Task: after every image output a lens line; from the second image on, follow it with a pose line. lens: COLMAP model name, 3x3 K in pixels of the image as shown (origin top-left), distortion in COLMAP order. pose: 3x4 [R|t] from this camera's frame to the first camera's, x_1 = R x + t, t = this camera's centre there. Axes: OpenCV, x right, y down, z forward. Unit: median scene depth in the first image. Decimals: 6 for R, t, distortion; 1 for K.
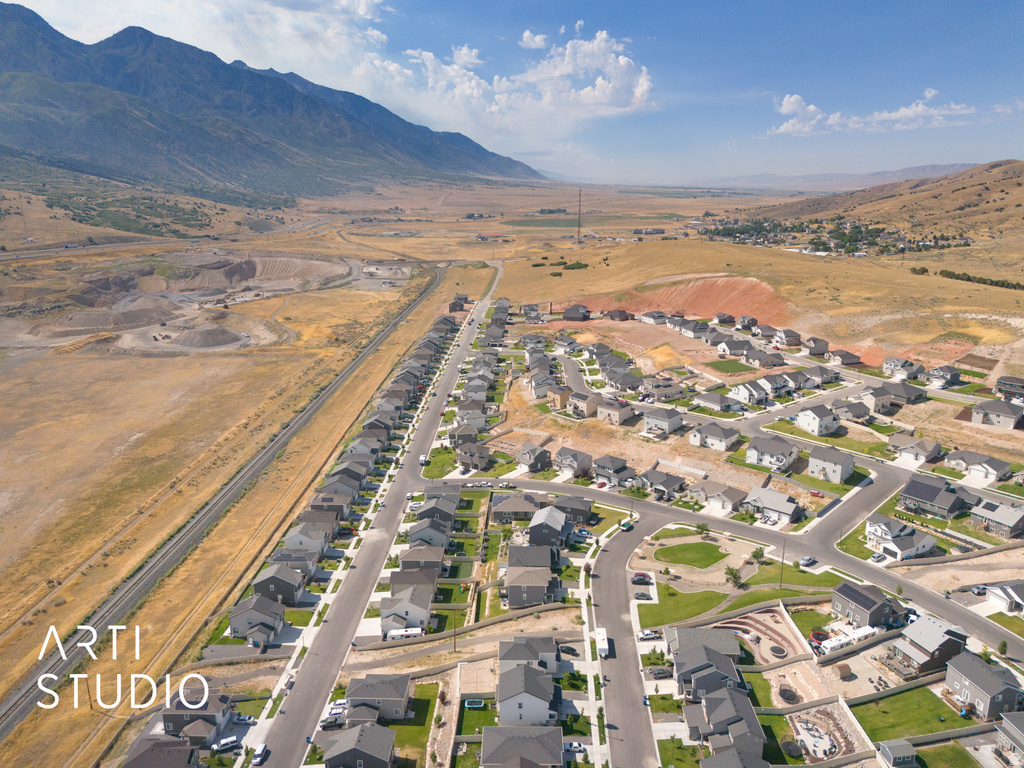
lens RADIAL K [[753.7, 0, 514.6], [0, 753.7, 386.9], [0, 0, 1]] dist [0.071969, -0.066256]
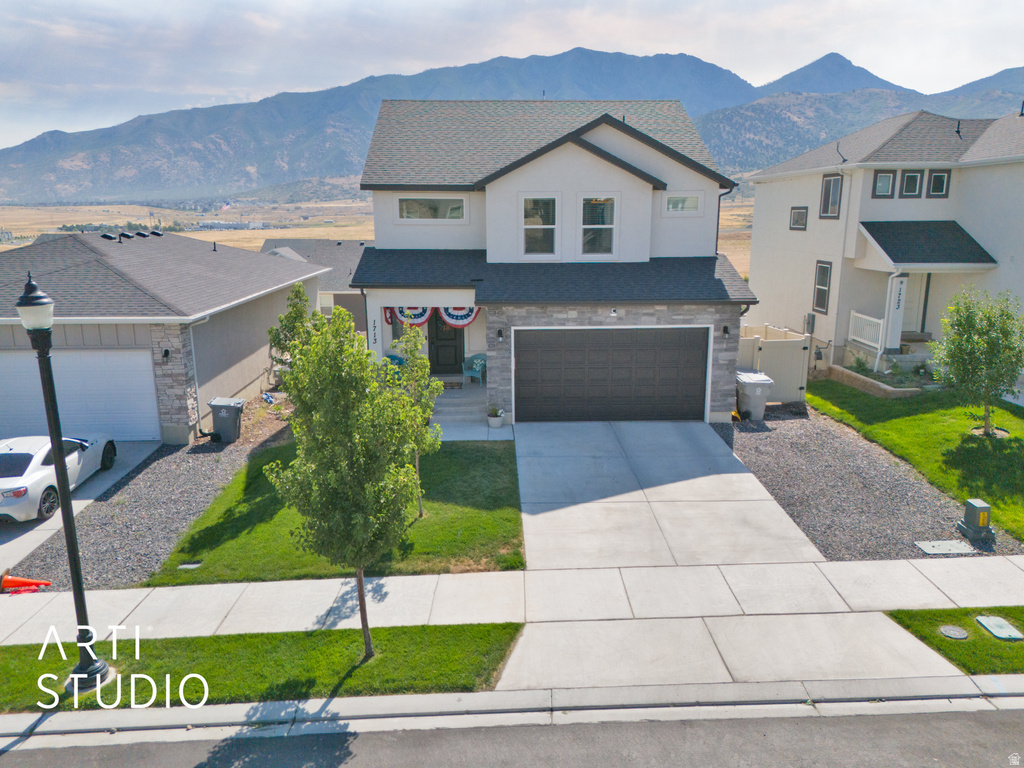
lens RADIAL K [[753.7, 0, 515.6], [0, 753.7, 381.1], [0, 0, 1]] dist [0.071969, -0.066256]
pose [[0.046116, 0.218412, -0.974766, 0.101993], [-0.259726, 0.944866, 0.199425, 0.248023], [0.964580, 0.243976, 0.100300, 0.611066]]
